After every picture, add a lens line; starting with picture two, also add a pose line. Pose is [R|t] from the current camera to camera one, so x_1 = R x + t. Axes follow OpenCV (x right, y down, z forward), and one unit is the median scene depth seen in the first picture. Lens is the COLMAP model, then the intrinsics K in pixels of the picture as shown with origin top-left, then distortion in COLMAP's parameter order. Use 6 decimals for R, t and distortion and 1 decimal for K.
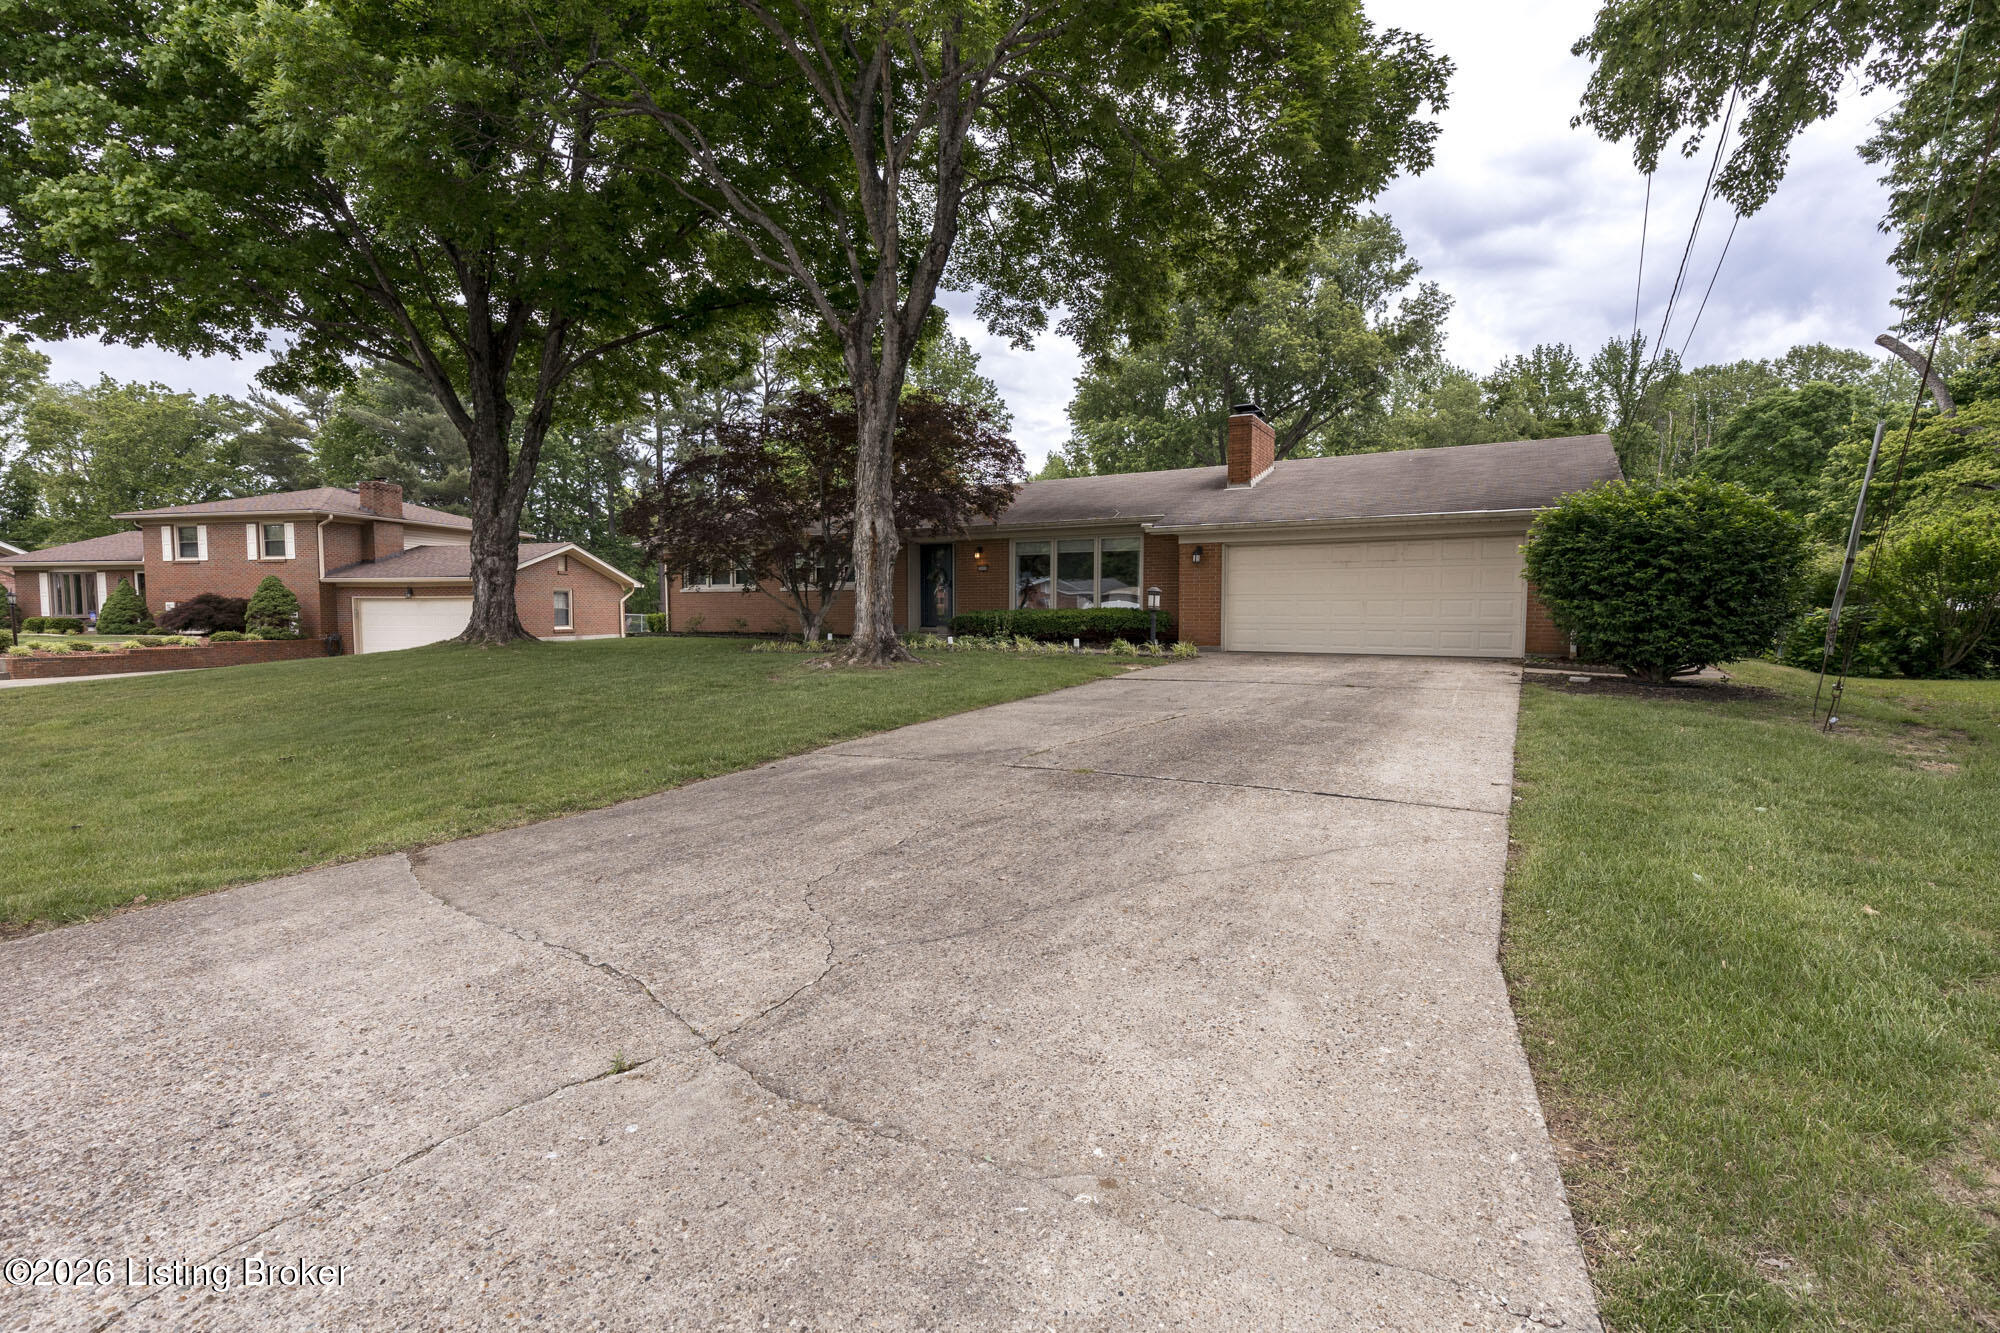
lens RADIAL K [[916.3, 0, 1004.8], [0, 916.3, 681.1], [0, 0, 1]] dist [0.009737, -0.000913]
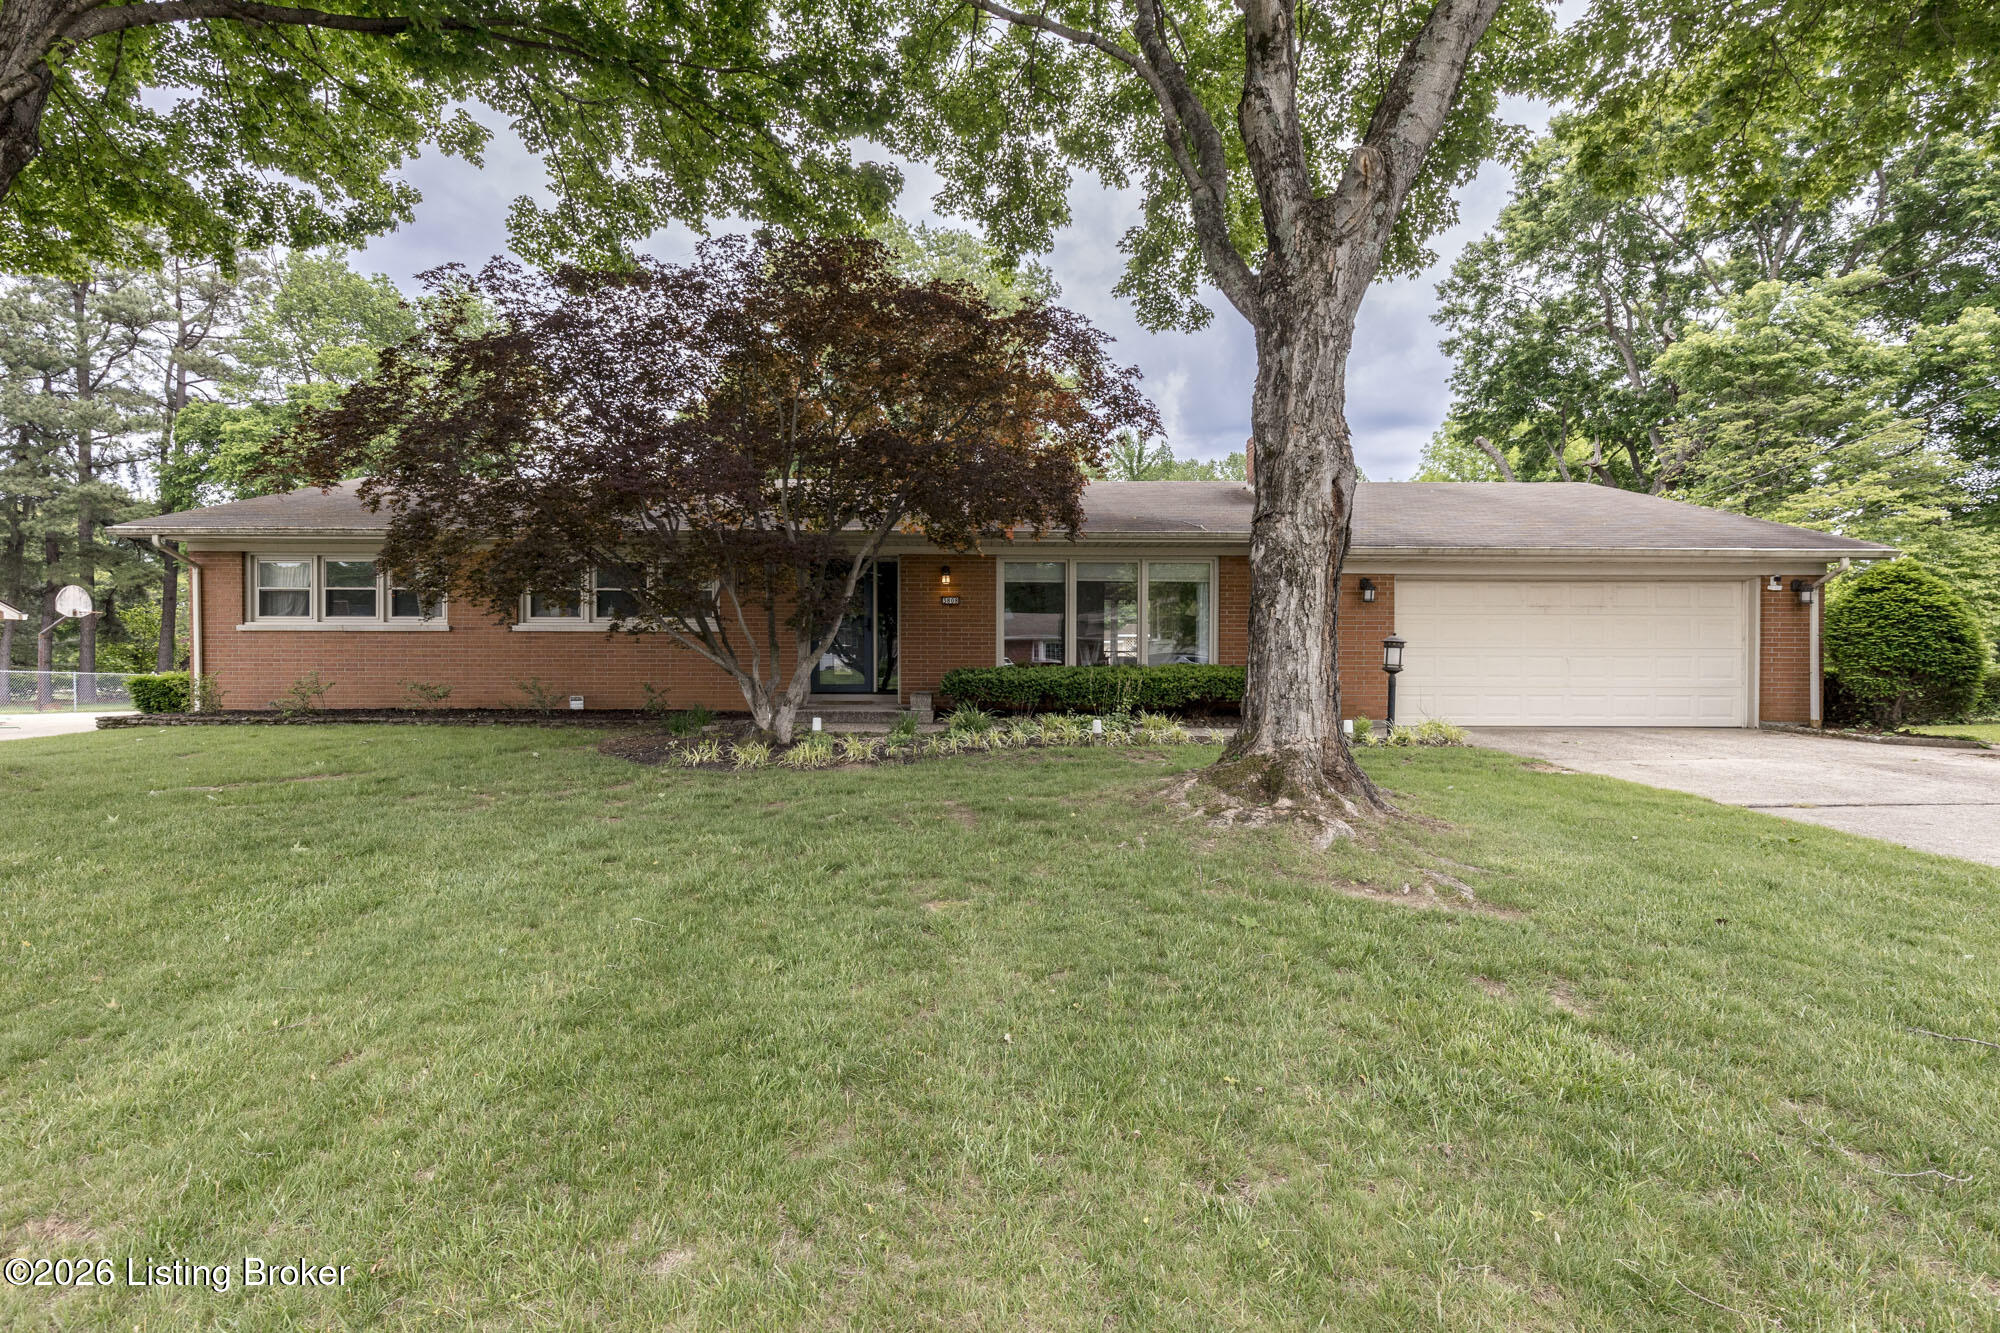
lens RADIAL K [[916.3, 0, 999.1], [0, 916.3, 660.1], [0, 0, 1]] dist [0.009737, -0.000913]
pose [[0.857615, -0.000624, 0.514291, -0.339783], [0.037716, 0.997383, -0.061684, -0.045542], [-0.512907, 0.072299, 0.855394, 0.480088]]
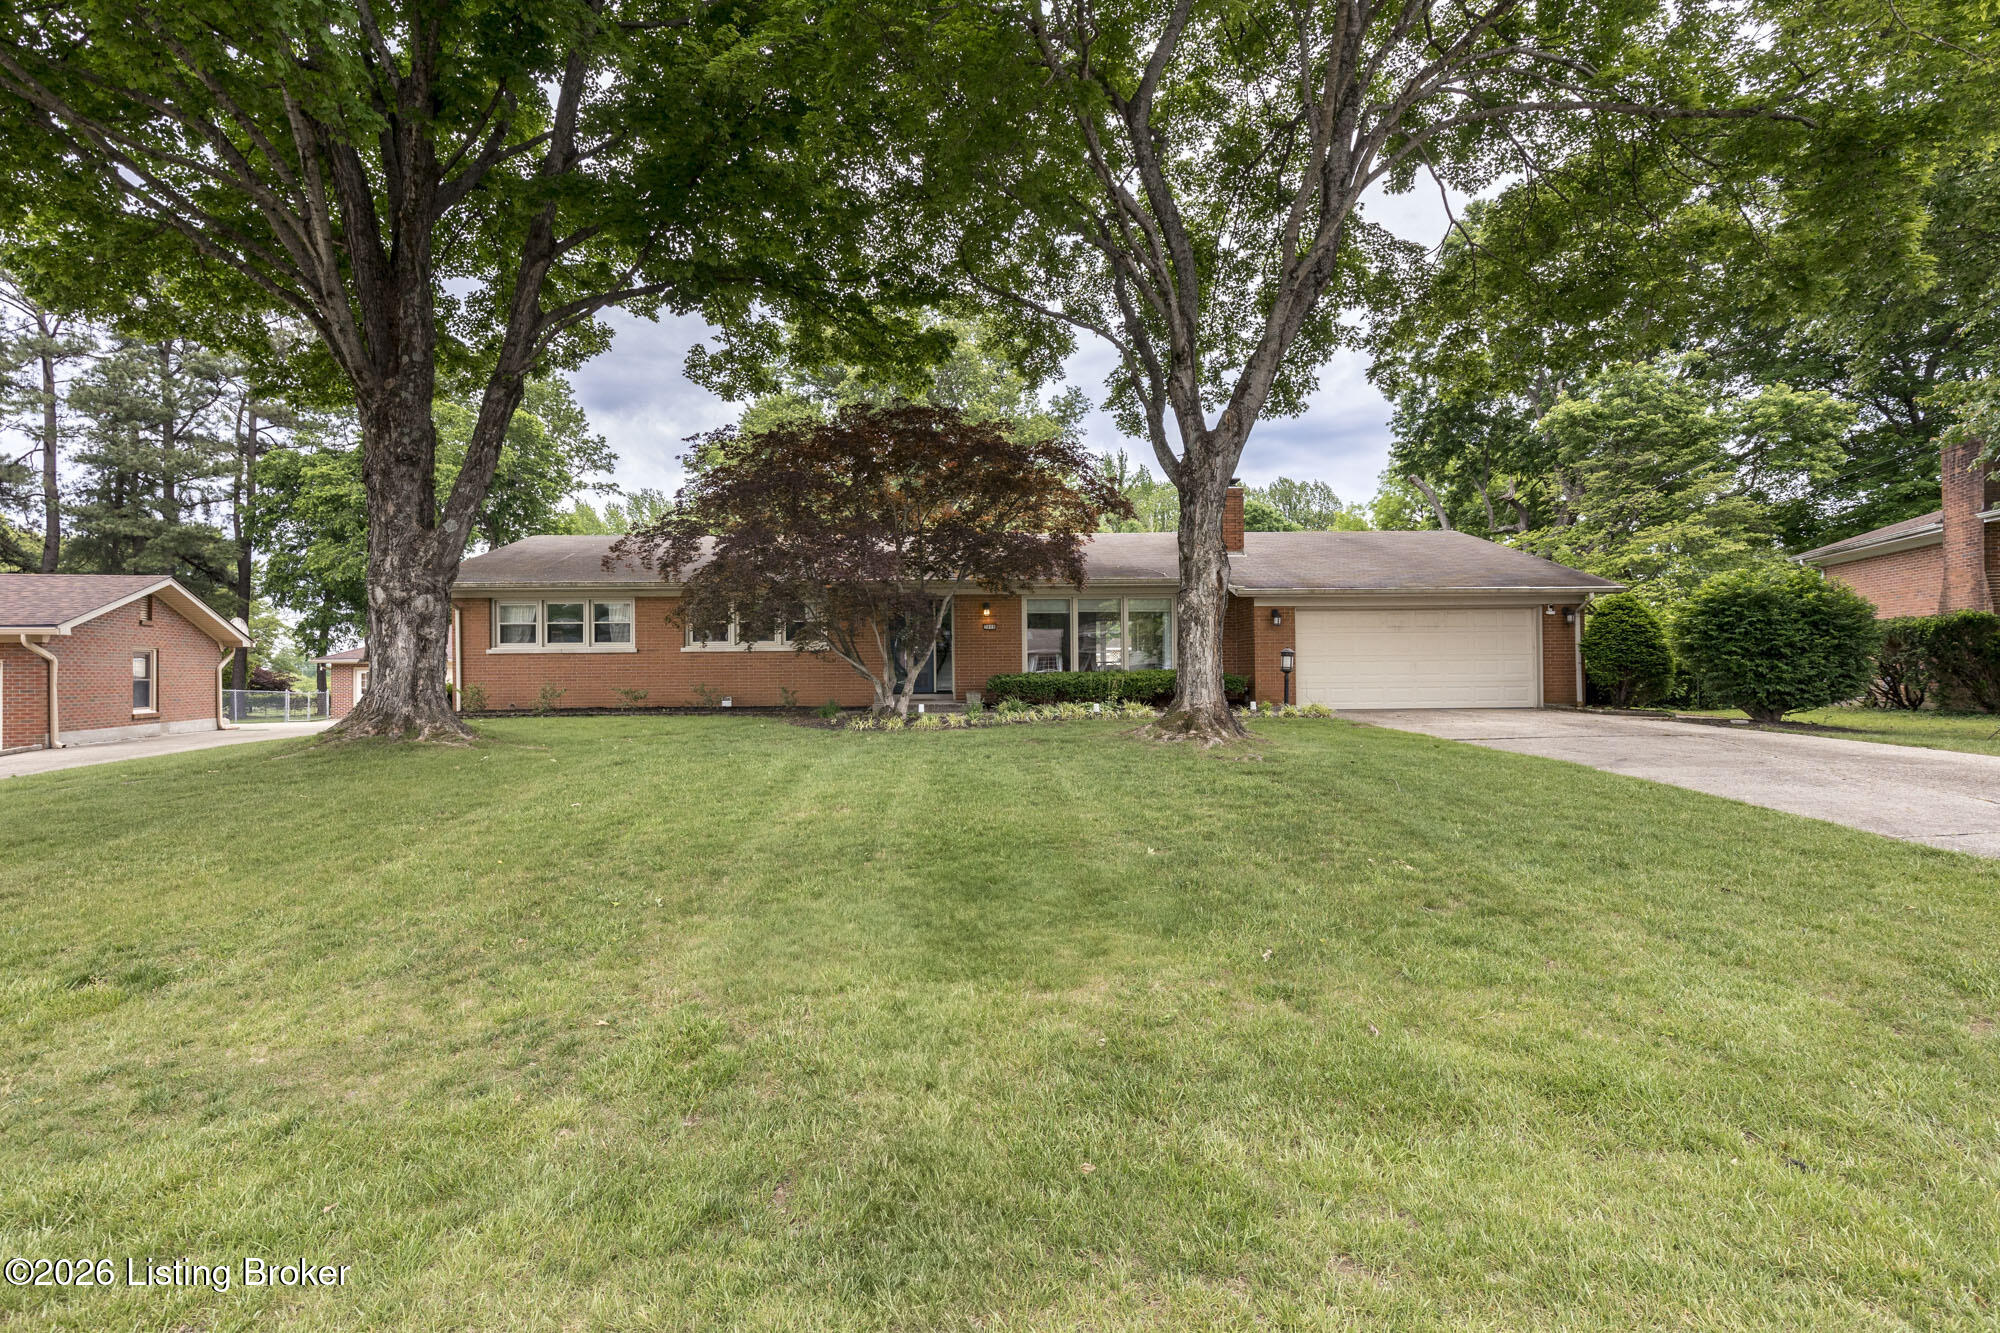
lens RADIAL K [[916.3, 0, 999.7], [0, 916.3, 669.0], [0, 0, 1]] dist [0.009737, -0.000913]
pose [[0.848904, -0.007984, 0.528486, -0.521530], [0.050761, 0.996496, -0.066482, -0.023853], [-0.526103, 0.083264, 0.846335, 0.258907]]
